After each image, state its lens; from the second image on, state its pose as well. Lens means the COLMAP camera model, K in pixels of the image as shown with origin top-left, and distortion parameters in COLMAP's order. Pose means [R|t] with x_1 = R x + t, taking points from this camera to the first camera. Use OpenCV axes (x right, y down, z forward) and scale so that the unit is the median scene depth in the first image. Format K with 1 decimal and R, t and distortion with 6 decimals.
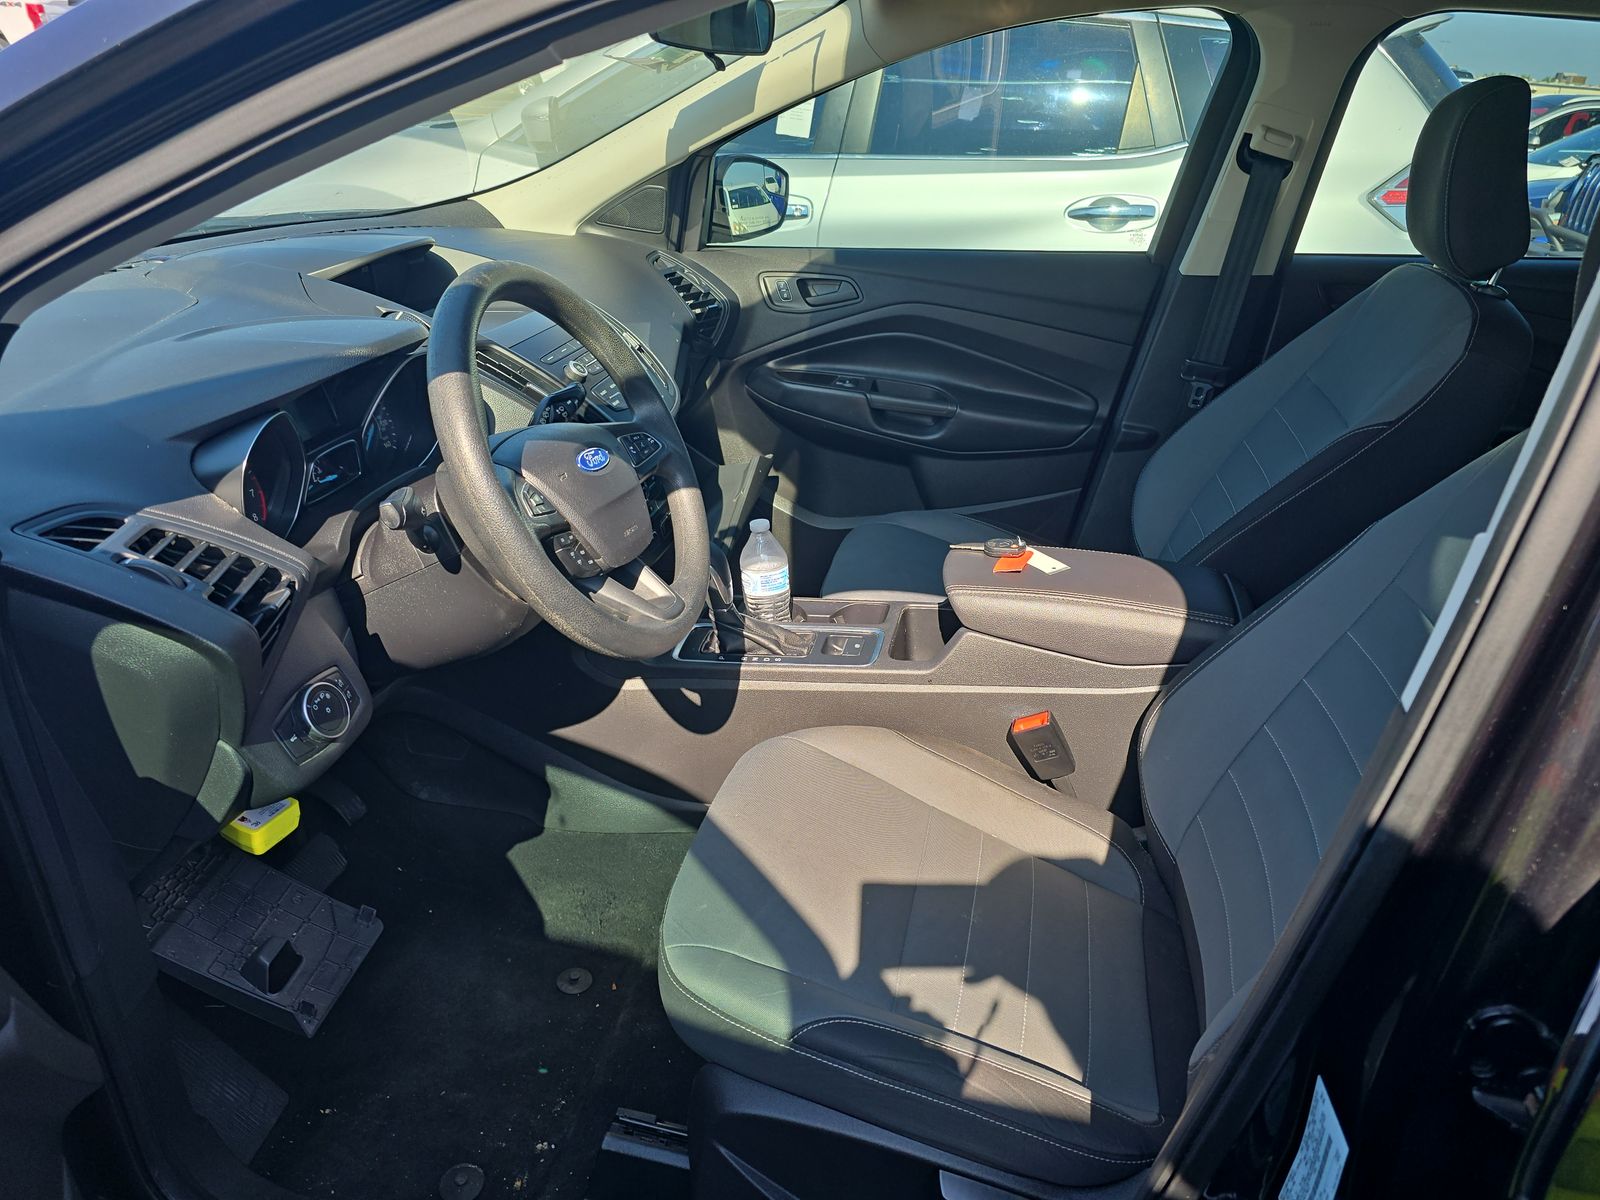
lens RADIAL K [[1070.3, 0, 809.8], [0, 1070.3, 598.5], [0, 0, 1]] dist [0.022486, -0.018527]
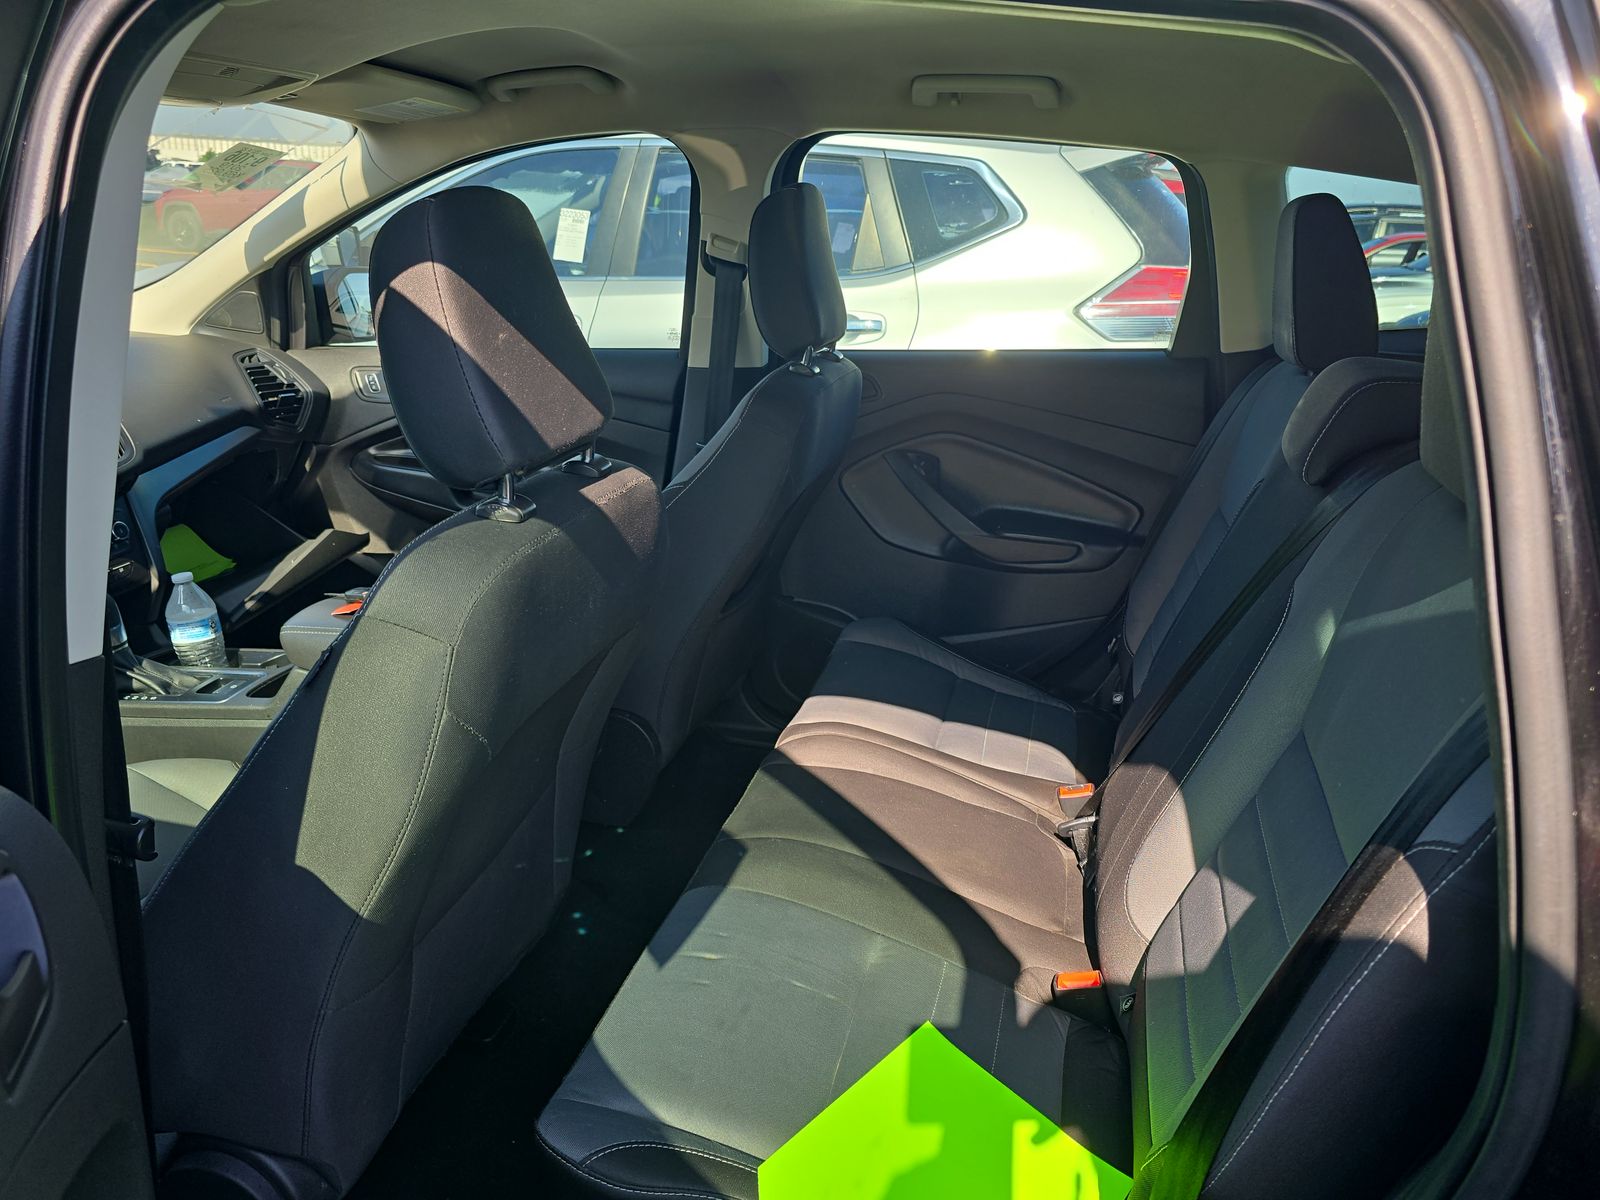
lens RADIAL K [[1070.3, 0, 801.4], [0, 1070.3, 592.6], [0, 0, 1]] dist [0.022486, -0.018527]
pose [[0.998960, 0.007998, -0.044887, 0.471094], [-0.013397, 0.992524, -0.121311, 0.052277], [0.043581, 0.121786, 0.991599, -0.042871]]
